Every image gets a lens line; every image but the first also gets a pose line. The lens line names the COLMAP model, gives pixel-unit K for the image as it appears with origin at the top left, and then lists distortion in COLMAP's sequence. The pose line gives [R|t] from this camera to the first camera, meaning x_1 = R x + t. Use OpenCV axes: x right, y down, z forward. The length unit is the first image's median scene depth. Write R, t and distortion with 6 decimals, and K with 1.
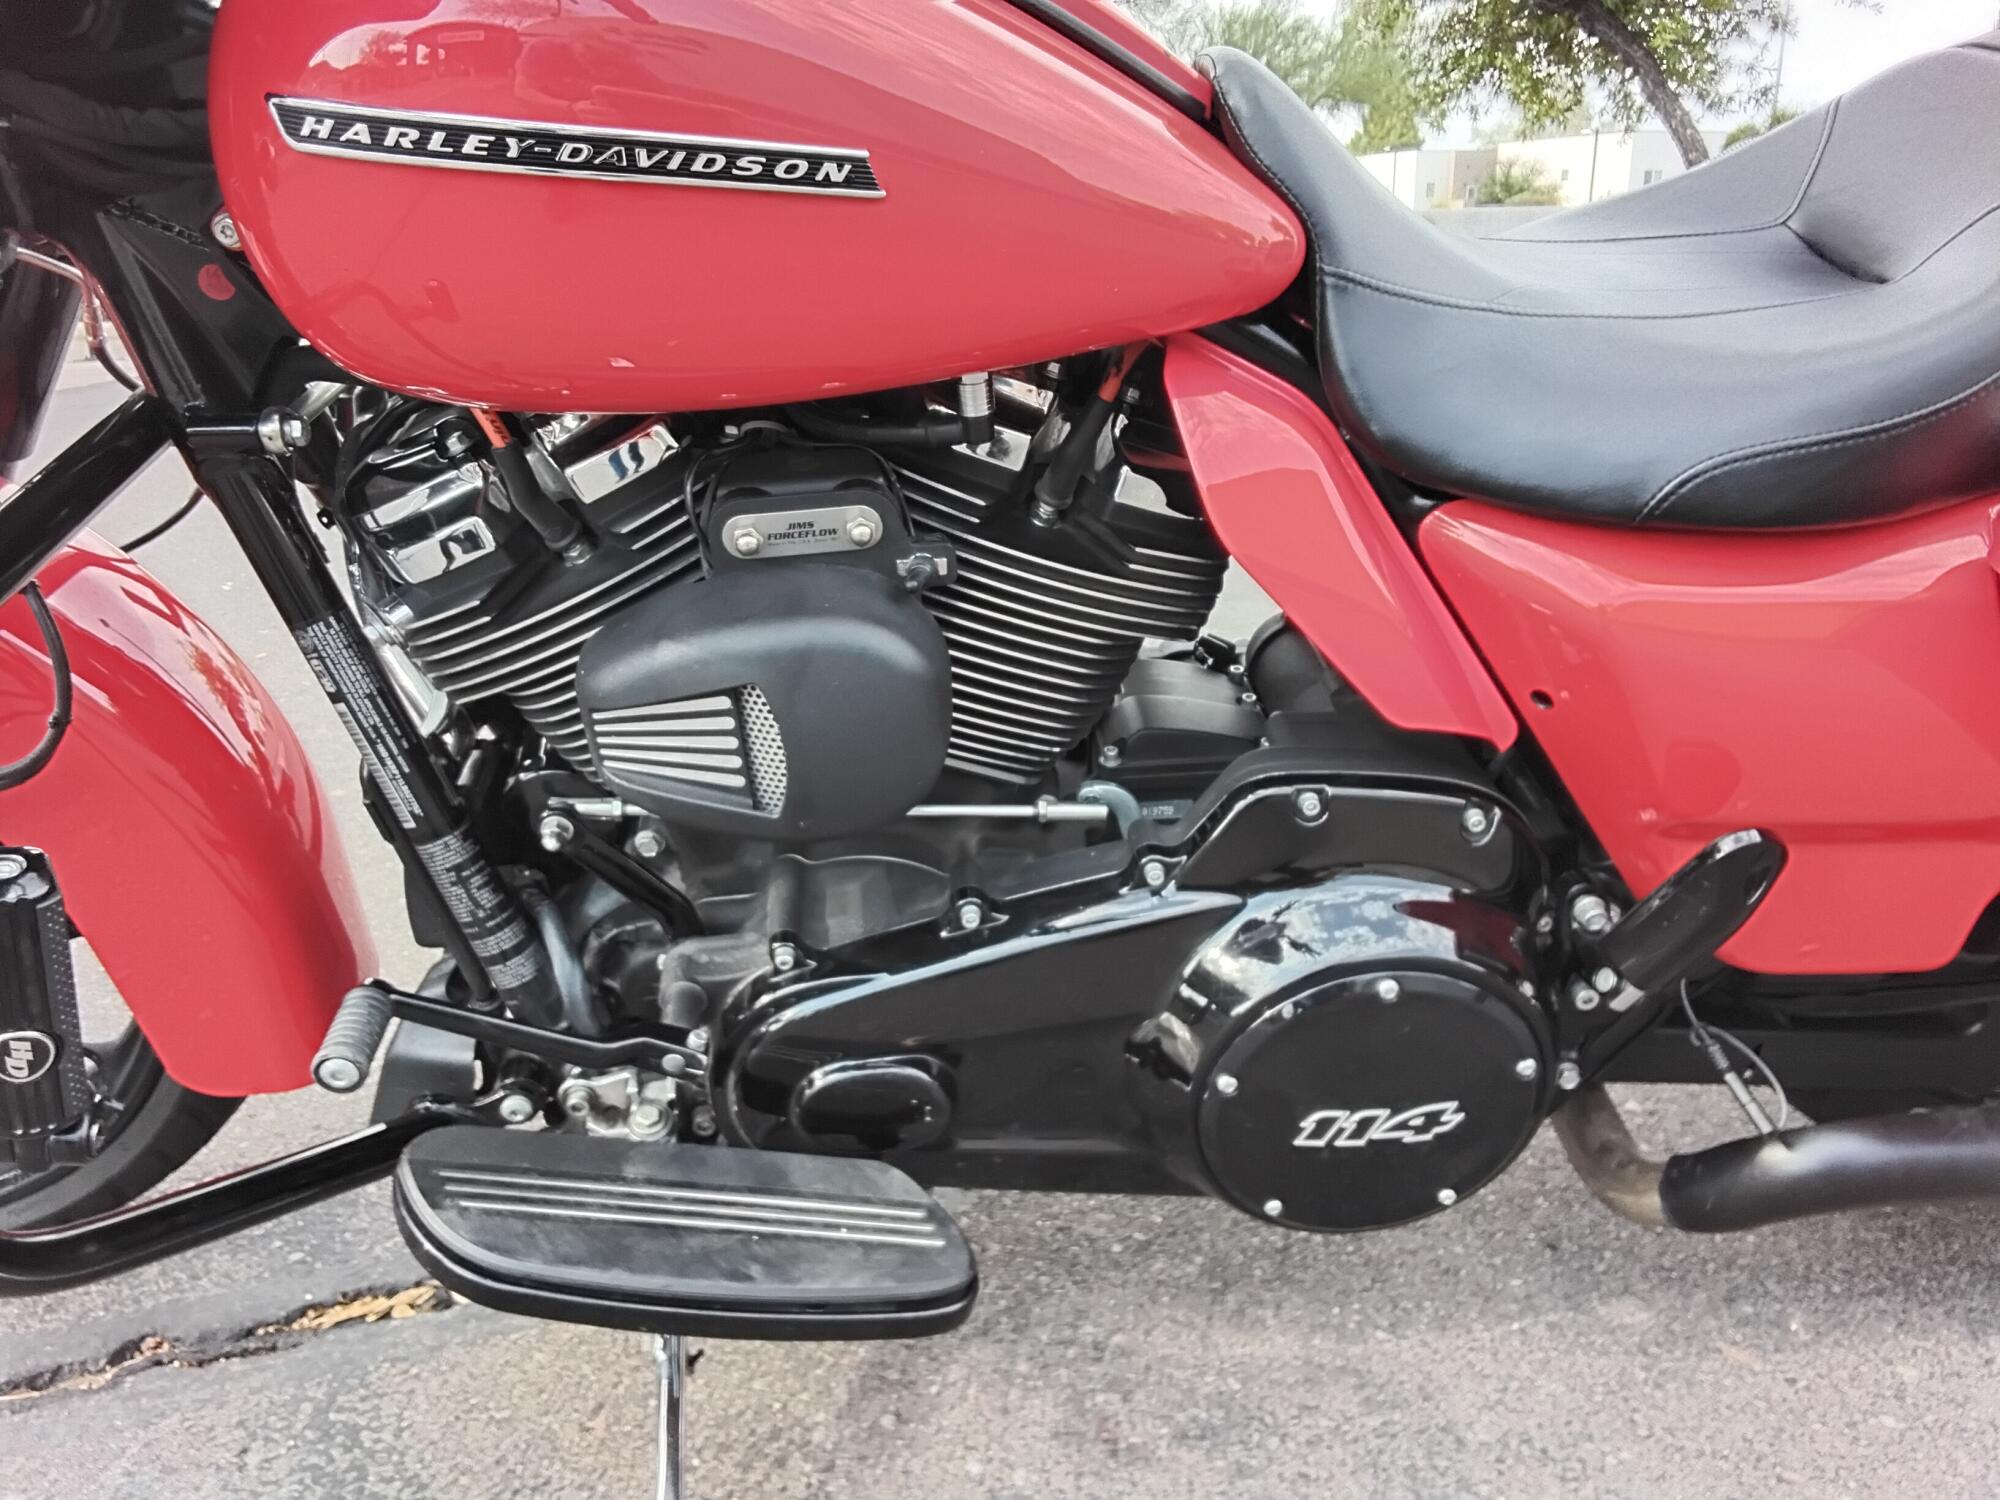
lens RADIAL K [[1779.0, 0, 1069.6], [0, 1779.0, 760.2], [0, 0, 1]] dist [0.119747, -0.171638]
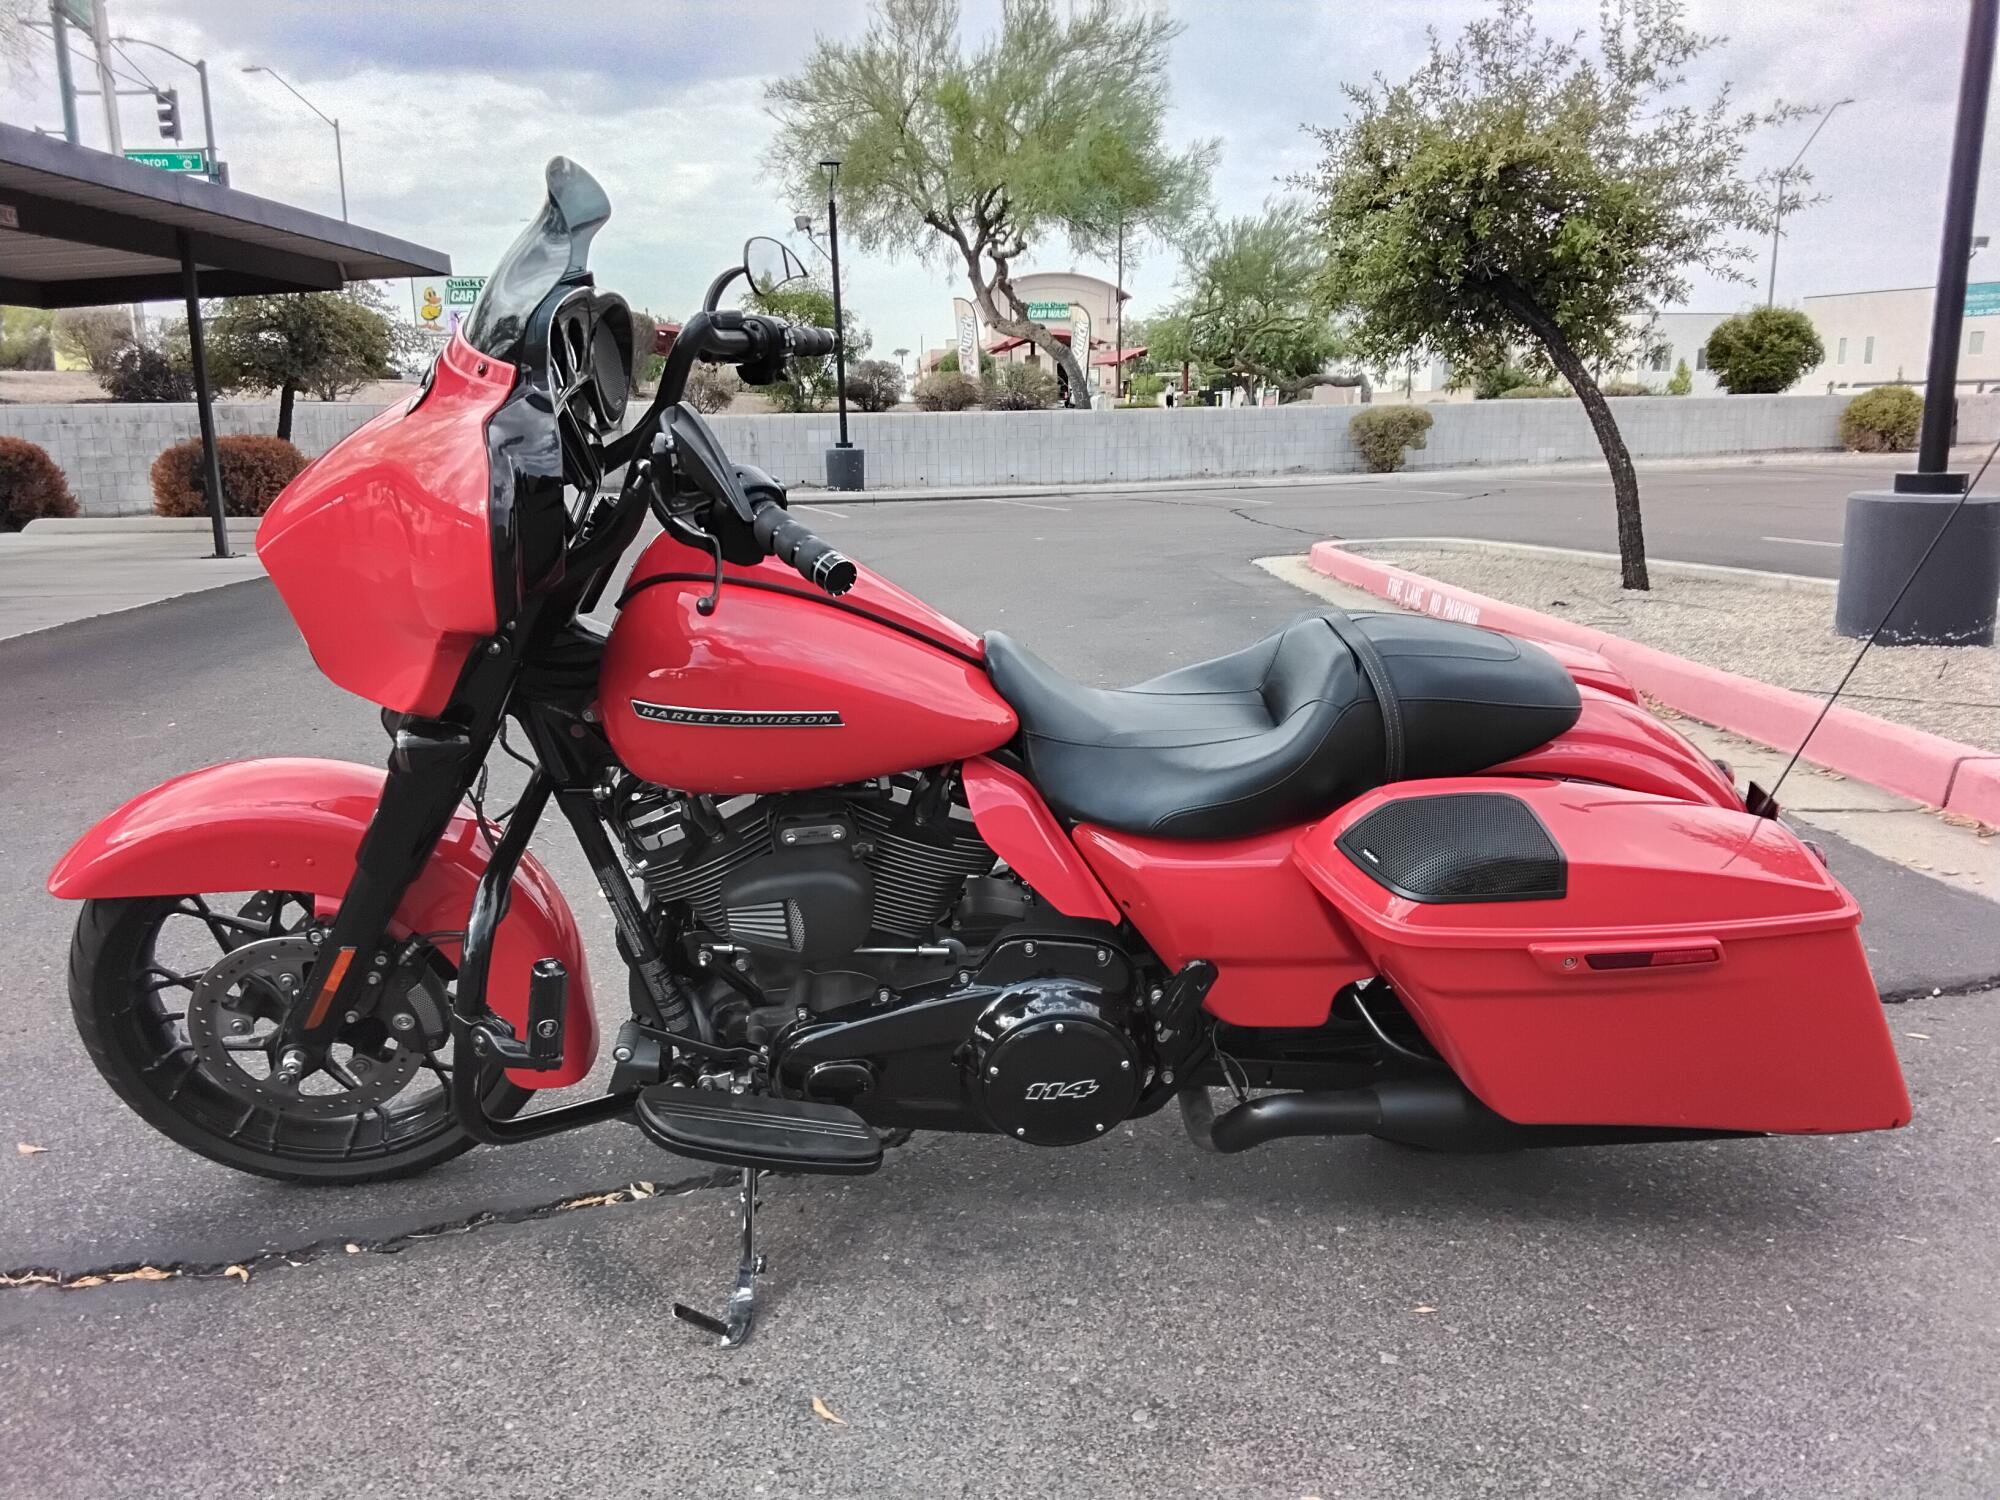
lens RADIAL K [[1779.0, 0, 1069.6], [0, 1779.0, 760.2], [0, 0, 1]] dist [0.119747, -0.171638]
pose [[0.999793, 0.006319, -0.019351, 0.220299], [-0.007956, 0.996289, -0.085699, -0.019583], [0.018738, 0.085835, 0.996133, -1.276946]]
